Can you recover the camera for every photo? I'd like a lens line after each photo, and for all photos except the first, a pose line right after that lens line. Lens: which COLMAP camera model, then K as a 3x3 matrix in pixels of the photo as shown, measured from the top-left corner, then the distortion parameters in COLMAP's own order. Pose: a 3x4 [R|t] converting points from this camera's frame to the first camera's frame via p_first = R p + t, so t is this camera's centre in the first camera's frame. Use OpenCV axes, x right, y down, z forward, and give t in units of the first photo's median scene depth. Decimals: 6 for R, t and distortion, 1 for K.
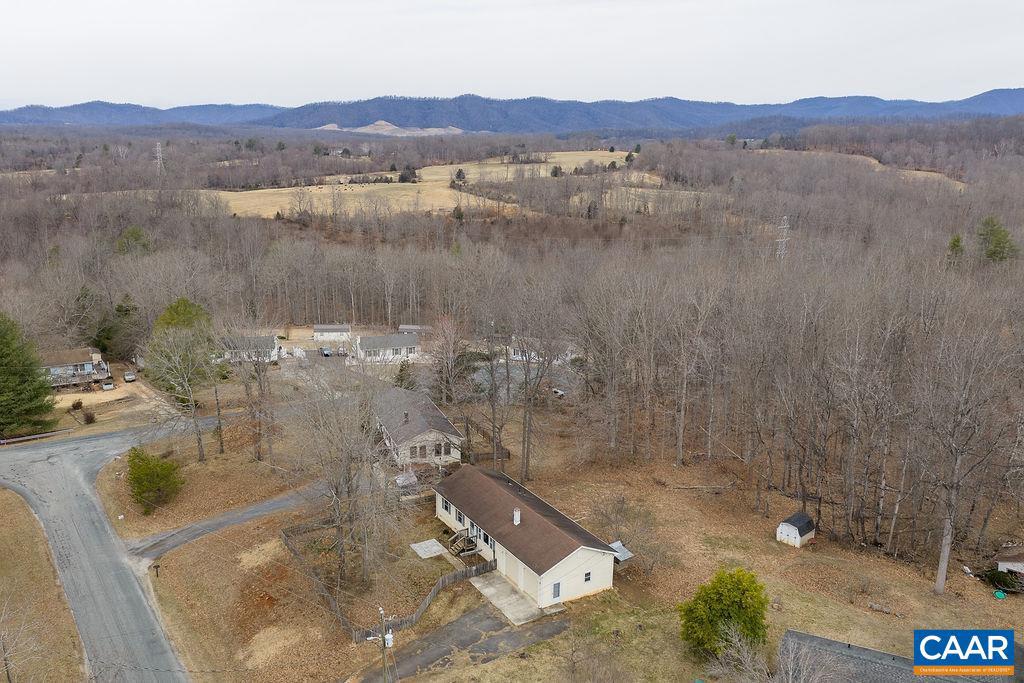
lens RADIAL K [[844.5, 0, 509.3], [0, 844.5, 344.4], [0, 0, 1]] dist [0.015581, -0.027693]
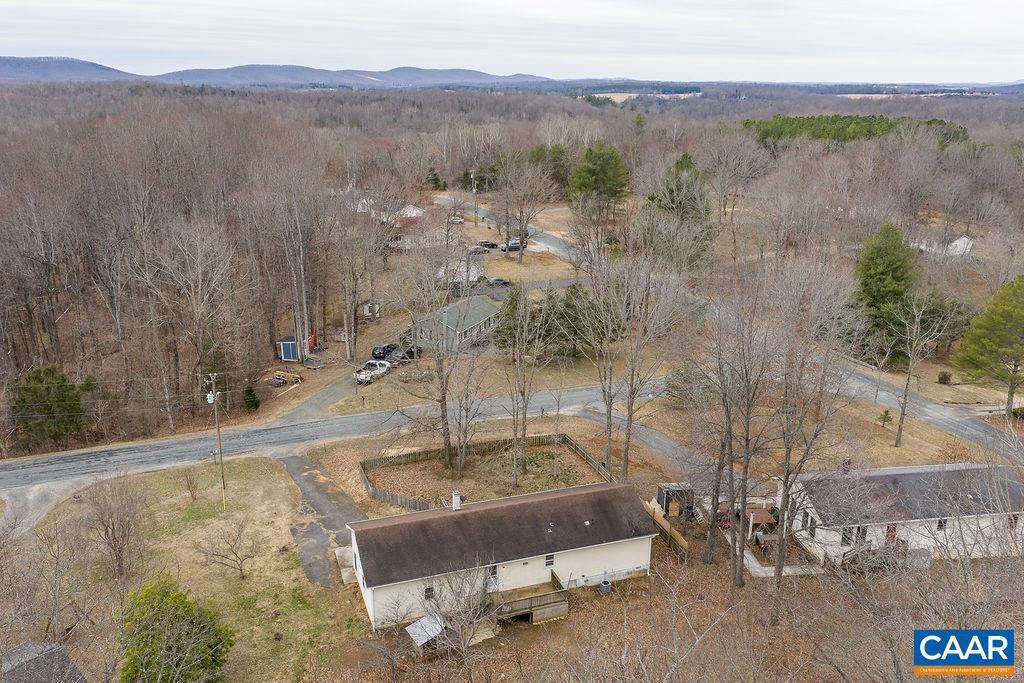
lens RADIAL K [[844.5, 0, 510.3], [0, 844.5, 339.3], [0, 0, 1]] dist [0.015581, -0.027693]
pose [[-0.192705, 0.268489, -0.943811, 0.059619], [-0.260033, 0.913479, 0.312953, -0.016405], [0.946175, 0.305730, -0.106216, 0.092518]]
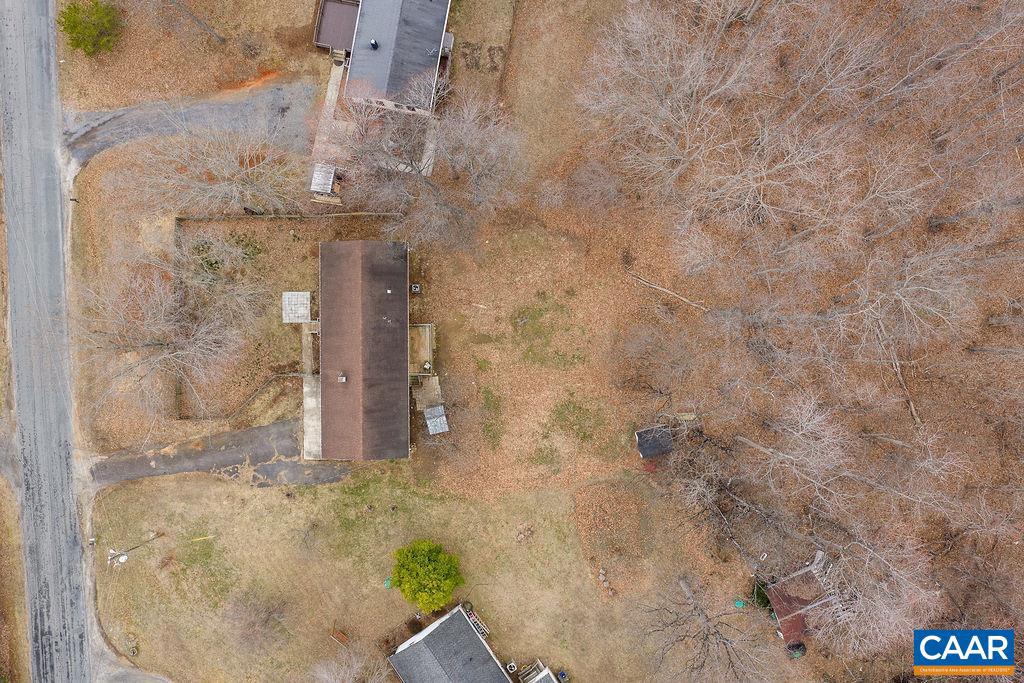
lens RADIAL K [[844.5, 0, 509.7], [0, 844.5, 346.7], [0, 0, 1]] dist [0.015581, -0.027693]
pose [[0.861308, 0.507347, -0.027349, 0.016439], [-0.102627, 0.226441, 0.968603, -0.070055], [0.497611, -0.831459, 0.247103, 0.075148]]
